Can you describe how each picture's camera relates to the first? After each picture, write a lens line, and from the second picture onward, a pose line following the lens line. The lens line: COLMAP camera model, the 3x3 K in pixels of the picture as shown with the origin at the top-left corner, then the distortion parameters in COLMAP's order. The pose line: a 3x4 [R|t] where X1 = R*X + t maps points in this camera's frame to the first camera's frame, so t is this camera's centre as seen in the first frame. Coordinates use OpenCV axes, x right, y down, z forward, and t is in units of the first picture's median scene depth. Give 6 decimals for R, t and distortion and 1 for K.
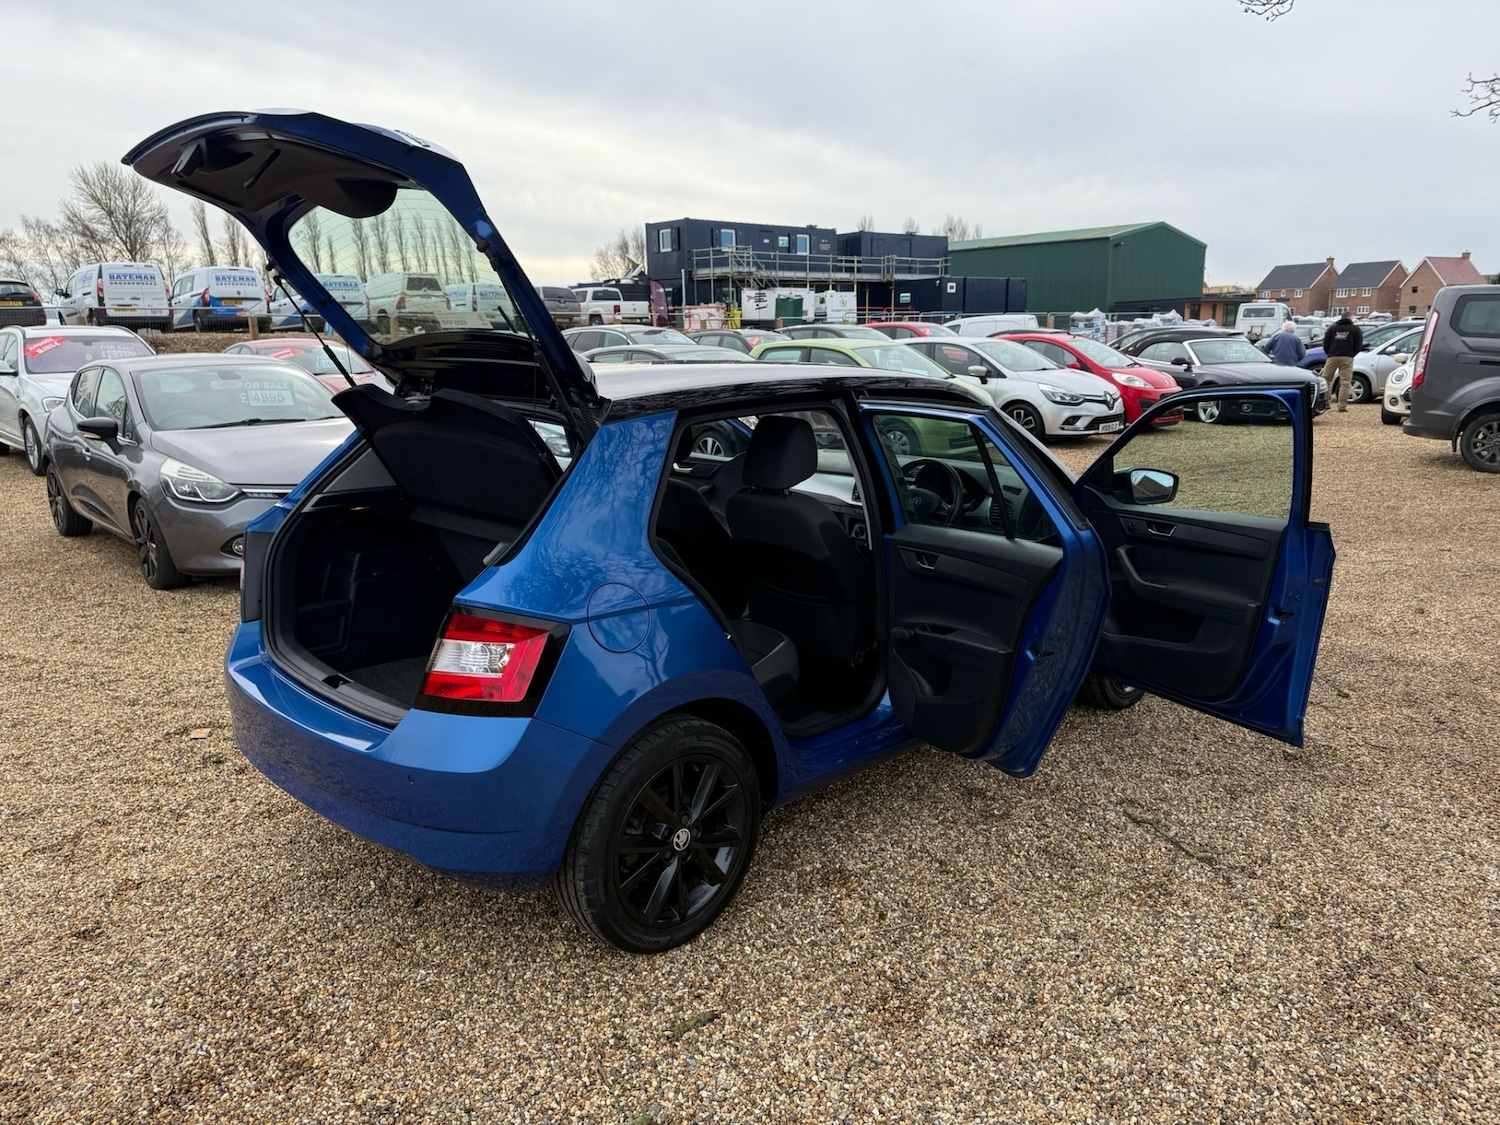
lens RADIAL K [[1064.1, 0, 760.1], [0, 1064.1, 571.6], [0, 0, 1]] dist [0.023615, -0.025722]
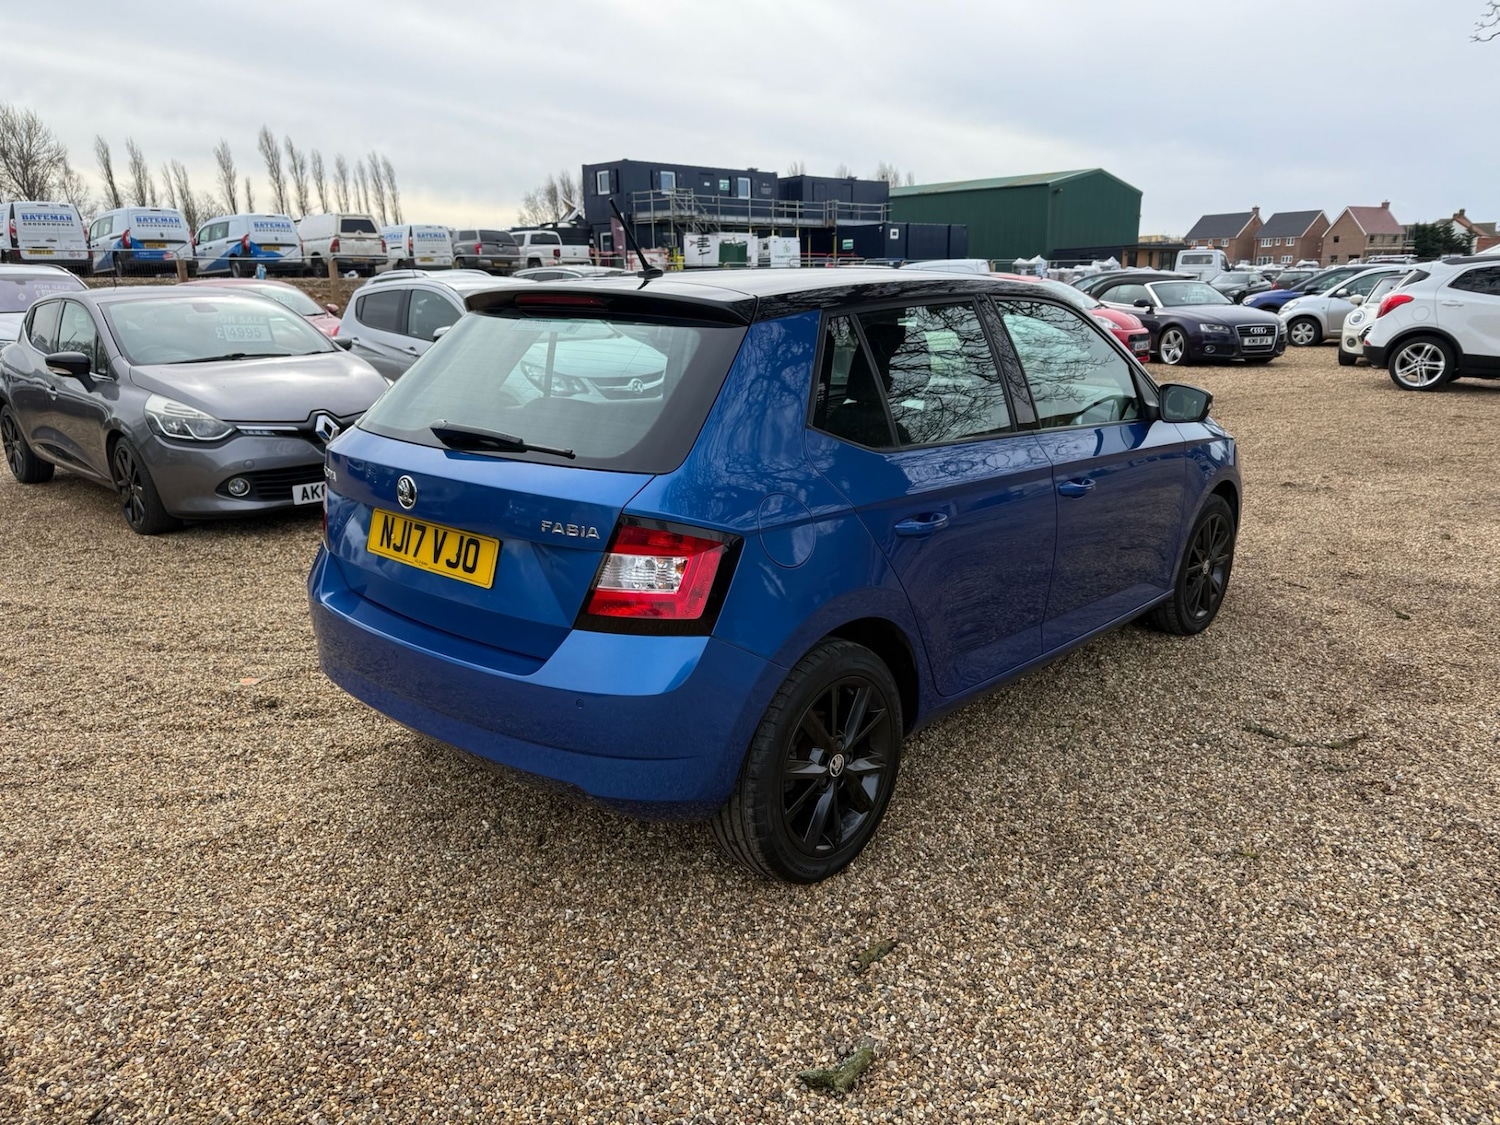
lens RADIAL K [[1064.1, 0, 754.0], [0, 1064.1, 569.7], [0, 0, 1]] dist [0.023615, -0.025722]
pose [[0.998251, -0.014990, 0.057193, -0.083076], [0.012555, 0.999009, 0.042695, 0.014597], [-0.057776, -0.041902, 0.997450, 0.027112]]
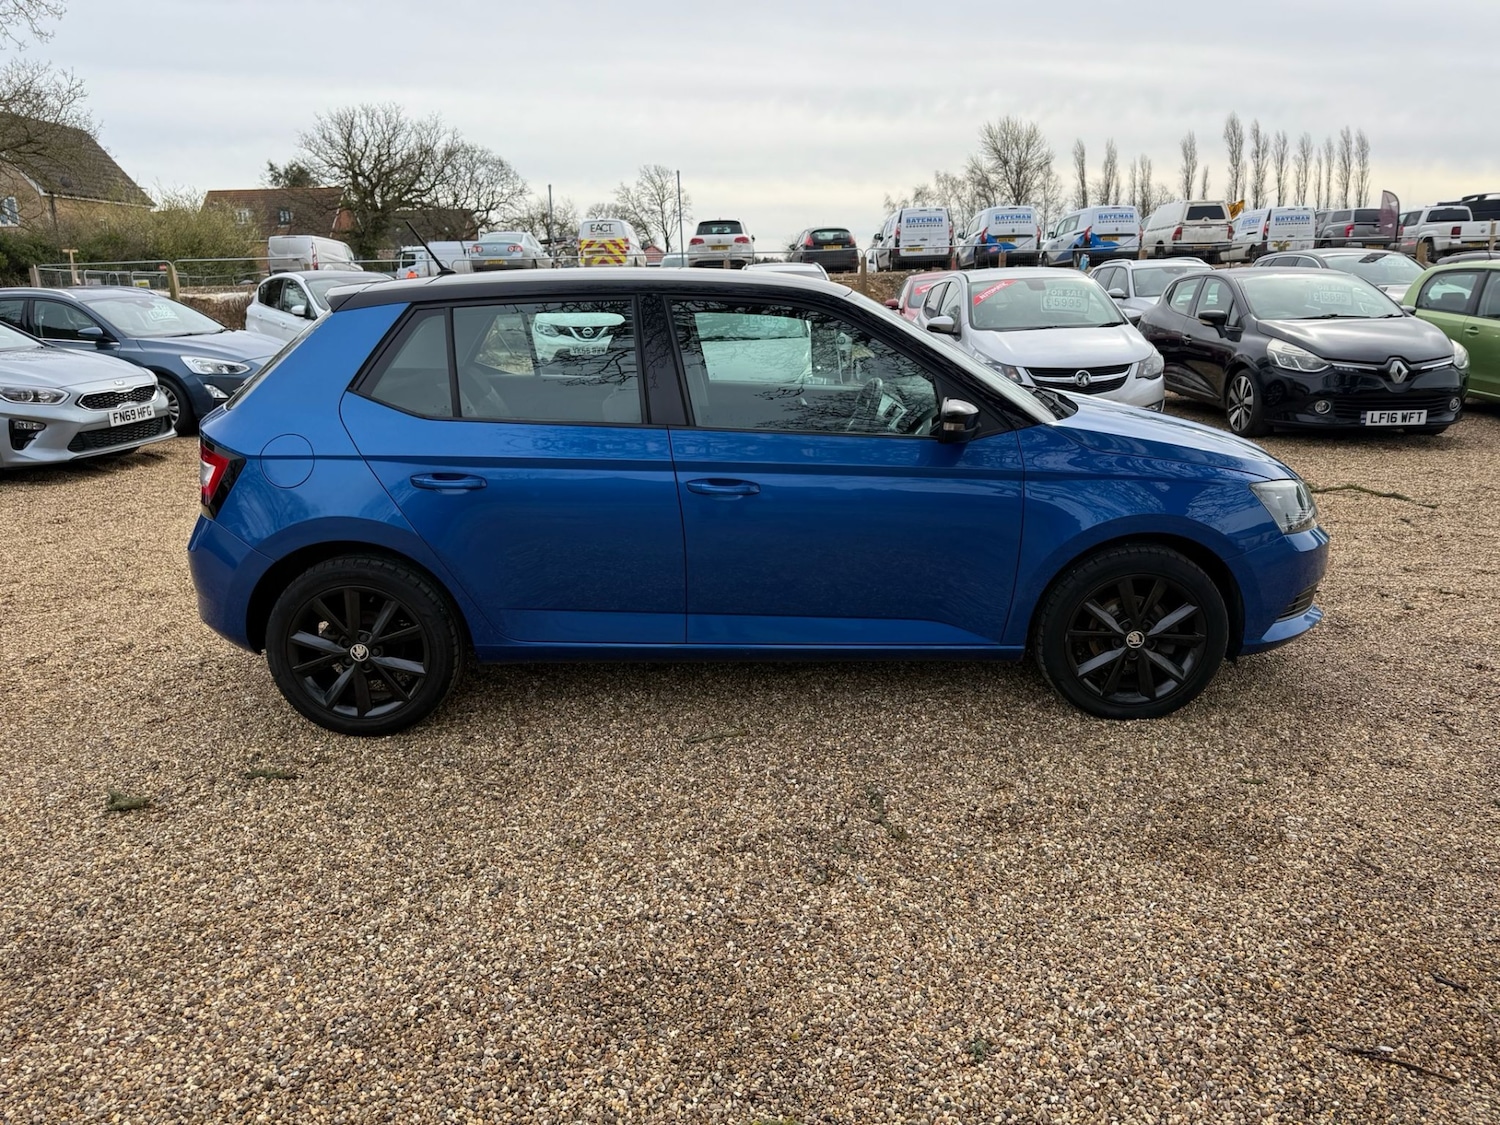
lens RADIAL K [[1064.1, 0, 744.8], [0, 1064.1, 576.5], [0, 0, 1]] dist [0.023615, -0.025722]
pose [[0.713209, 0.182088, -0.676888, 0.454884], [-0.141904, 0.983182, 0.114964, -0.017717], [0.686437, 0.014060, 0.727053, 0.172458]]
